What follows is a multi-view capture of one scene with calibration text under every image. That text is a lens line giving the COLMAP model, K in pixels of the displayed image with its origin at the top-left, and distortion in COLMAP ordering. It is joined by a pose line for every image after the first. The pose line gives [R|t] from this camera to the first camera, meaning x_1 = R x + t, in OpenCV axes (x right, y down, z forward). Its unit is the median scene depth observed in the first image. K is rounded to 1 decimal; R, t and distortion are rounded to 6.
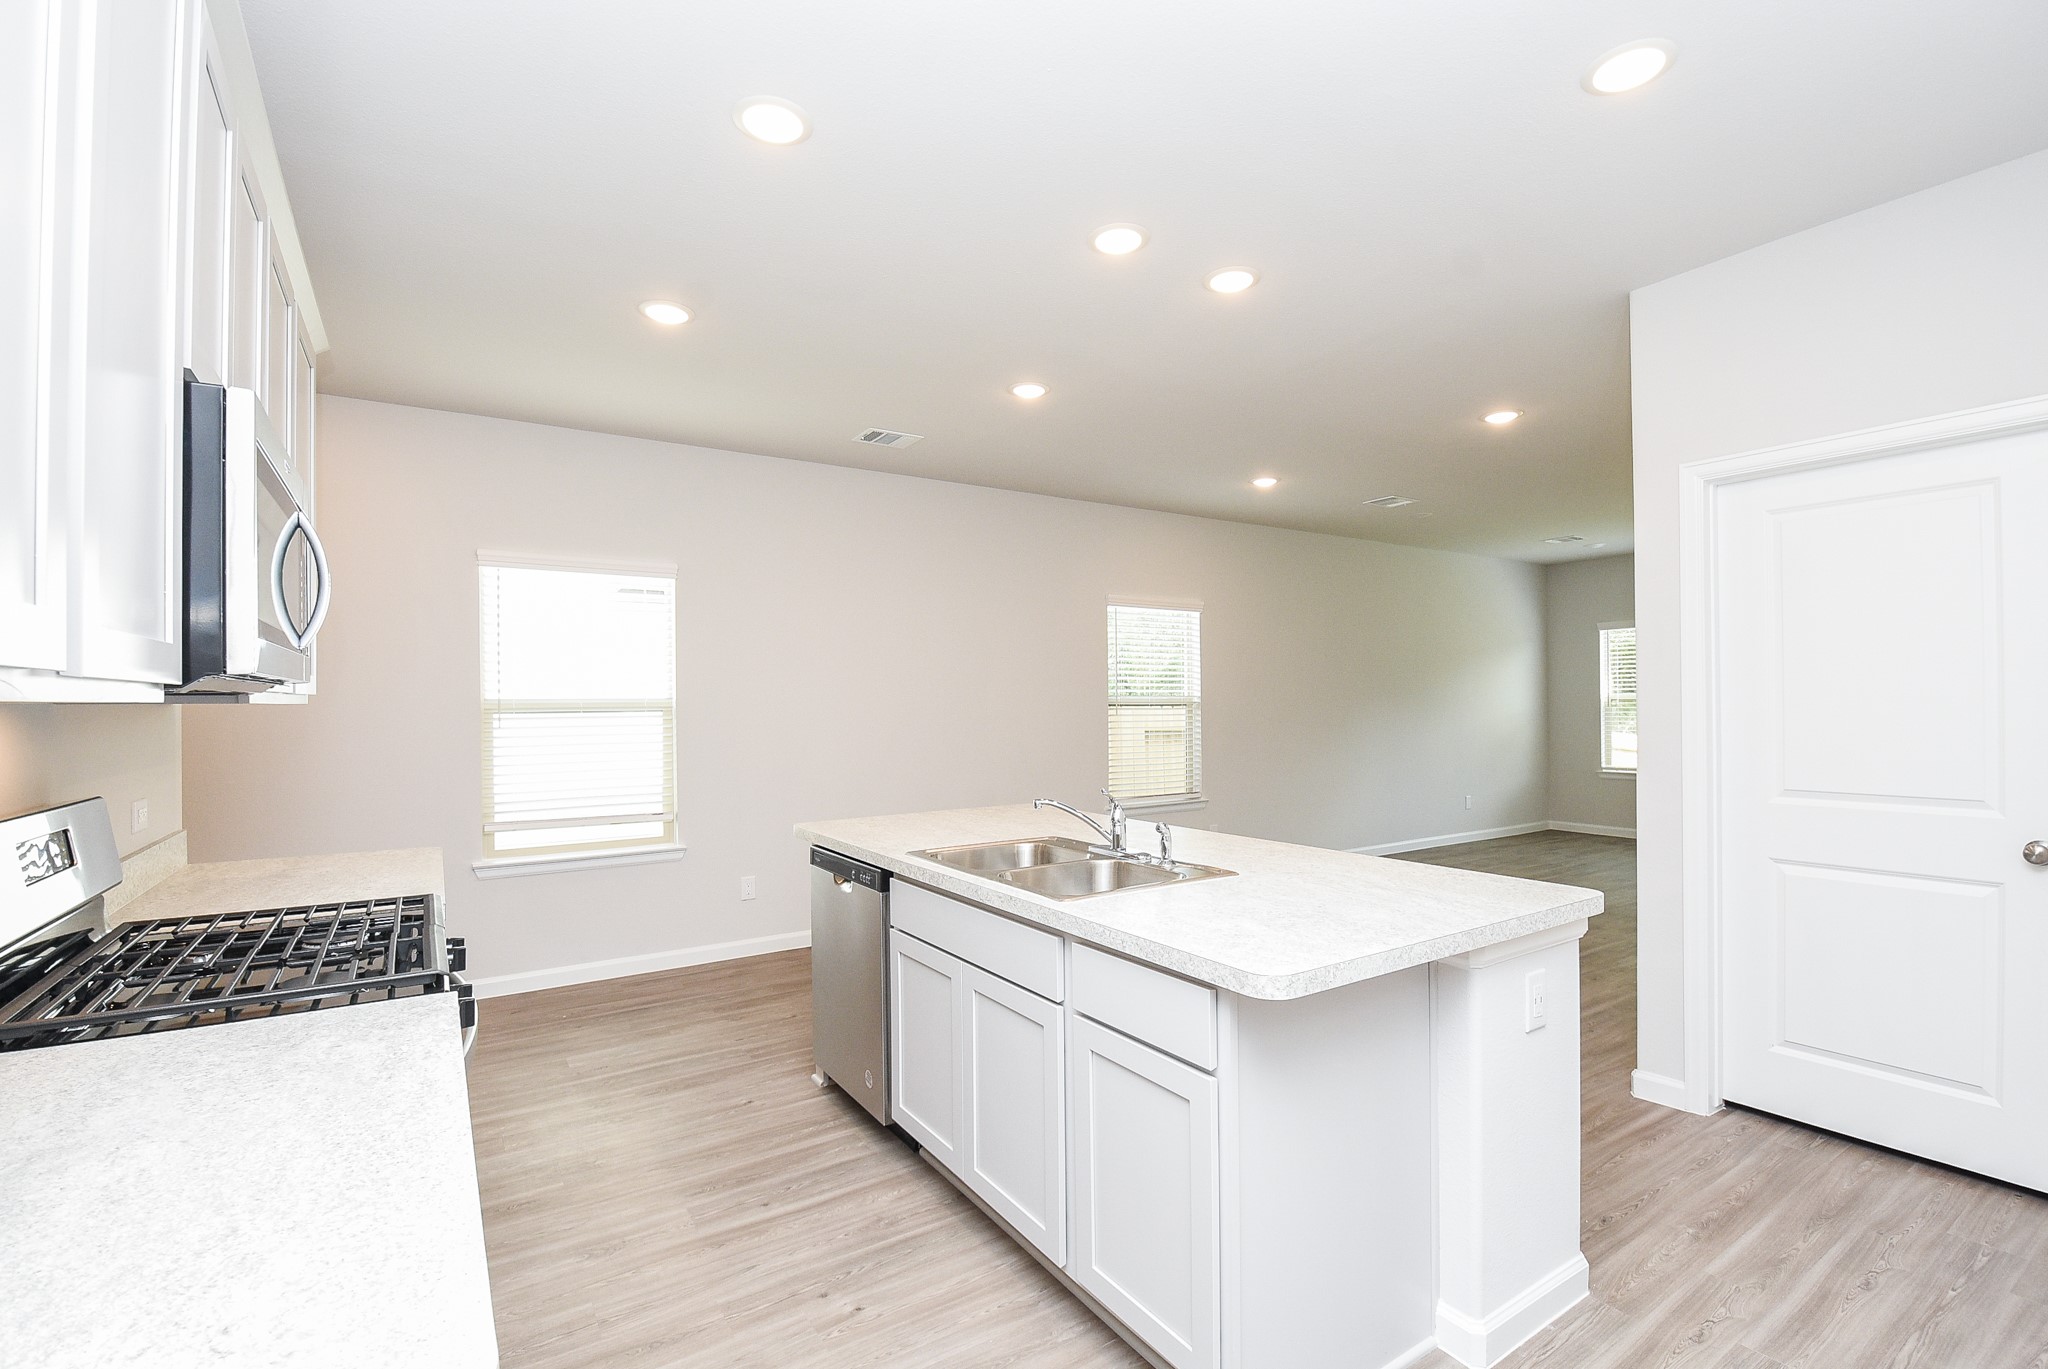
lens RADIAL K [[908.6, 0, 1031.2], [0, 908.6, 705.8], [0, 0, 1]] dist [0.008755, -0.017482]
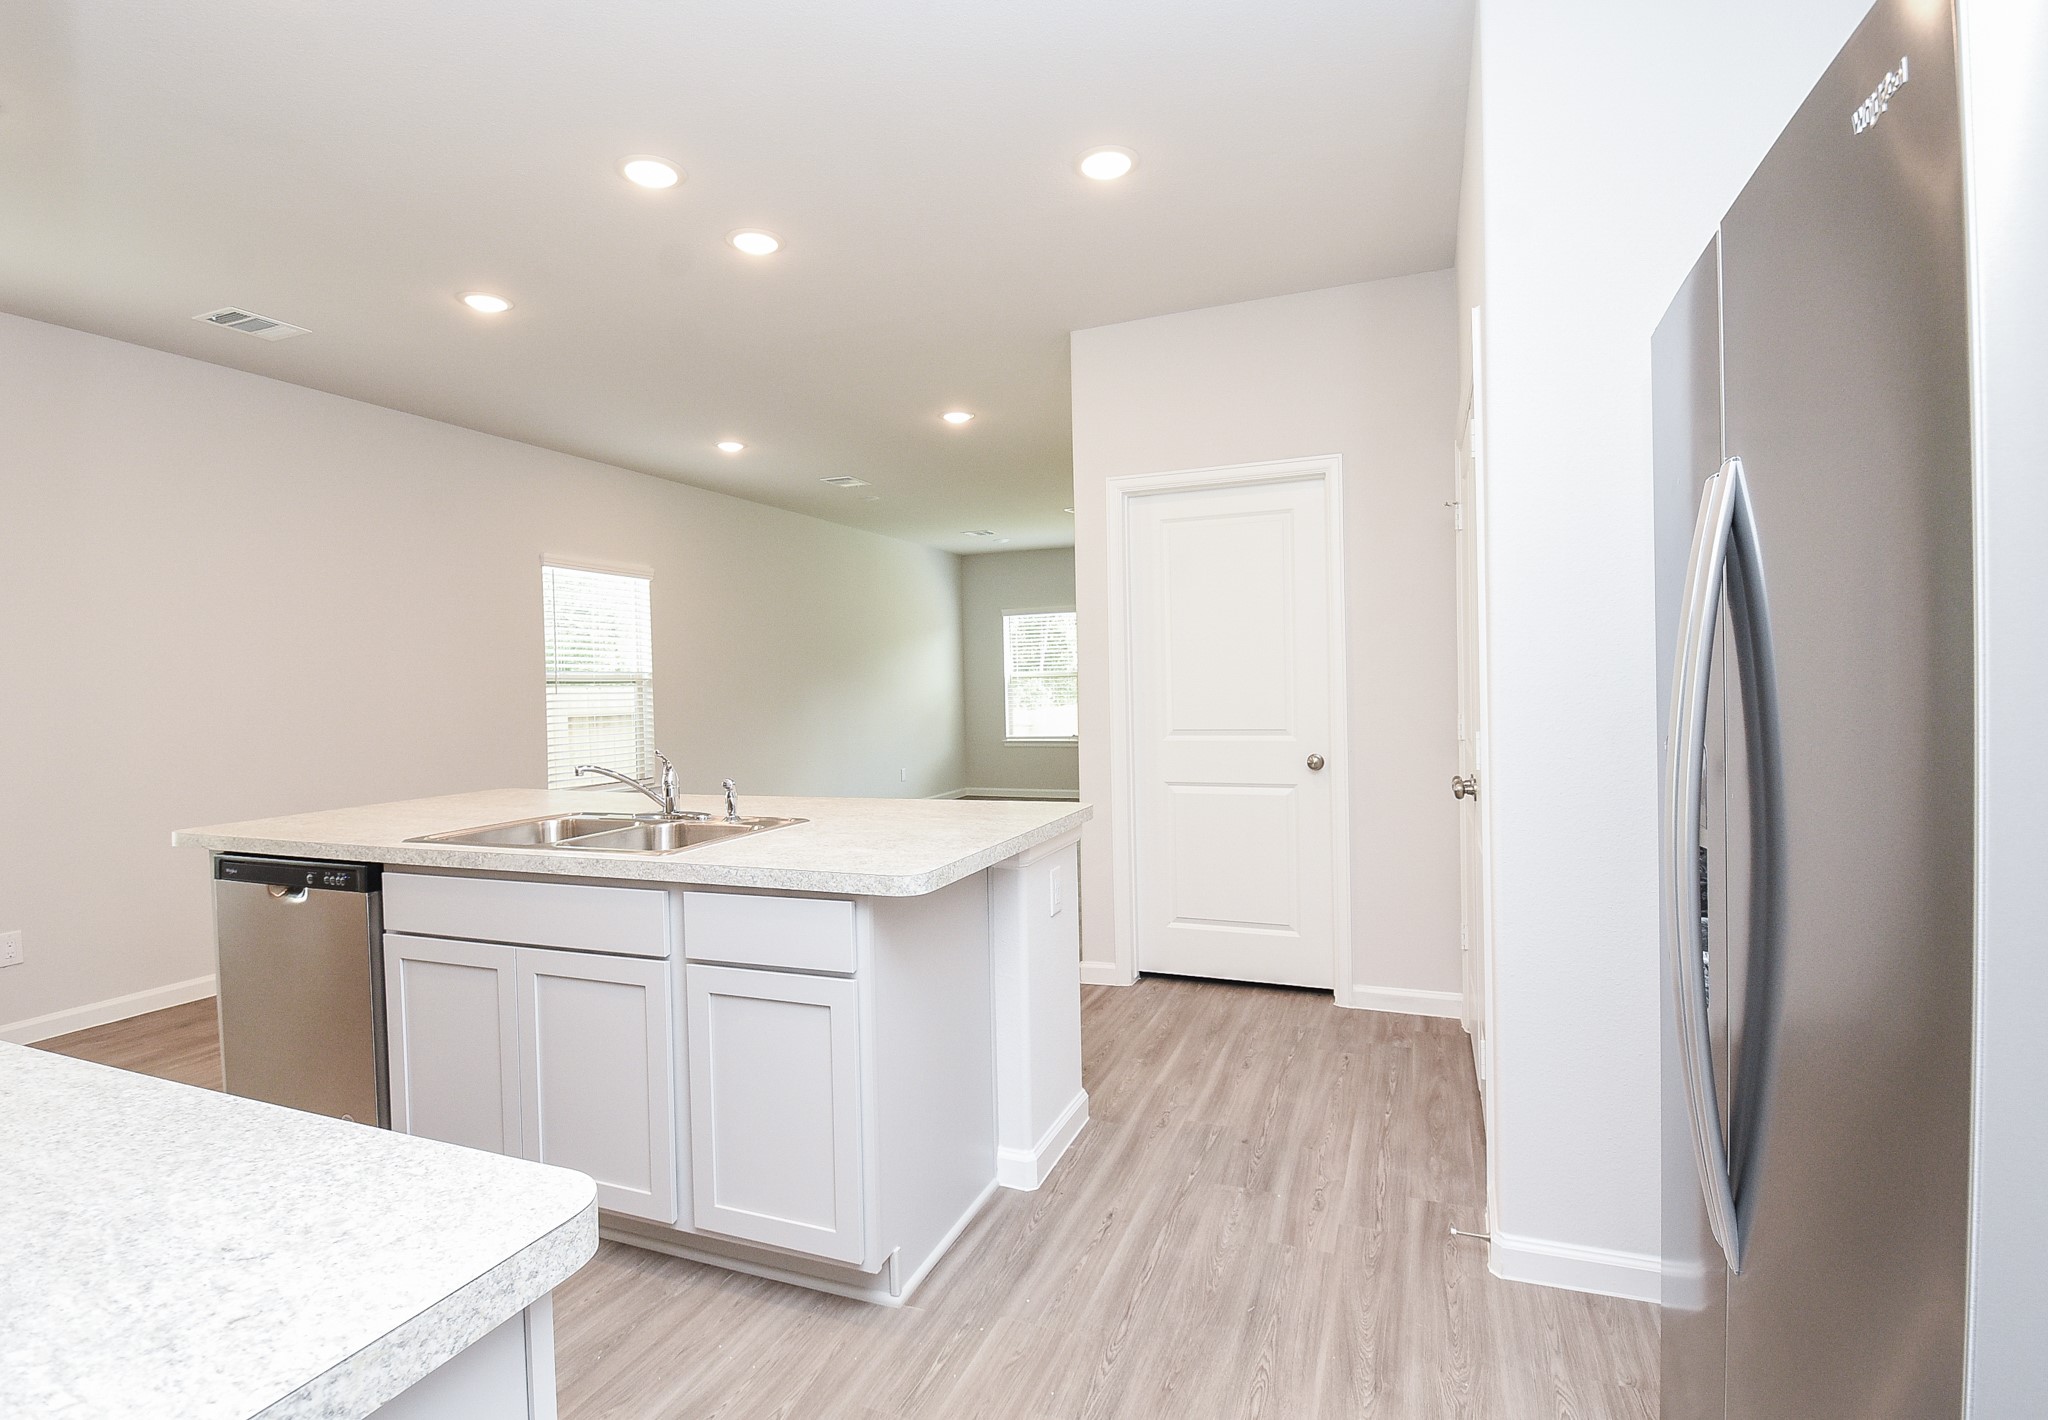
lens RADIAL K [[981.7, 0, 1021.8], [0, 981.7, 705.6], [0, 0, 1]] dist [0.033382, -0.029951]
pose [[0.822704, -0.020747, 0.568091, -0.196376], [0.014226, 0.999772, 0.015910, 0.033387], [-0.568292, -0.005007, 0.822812, -0.074975]]
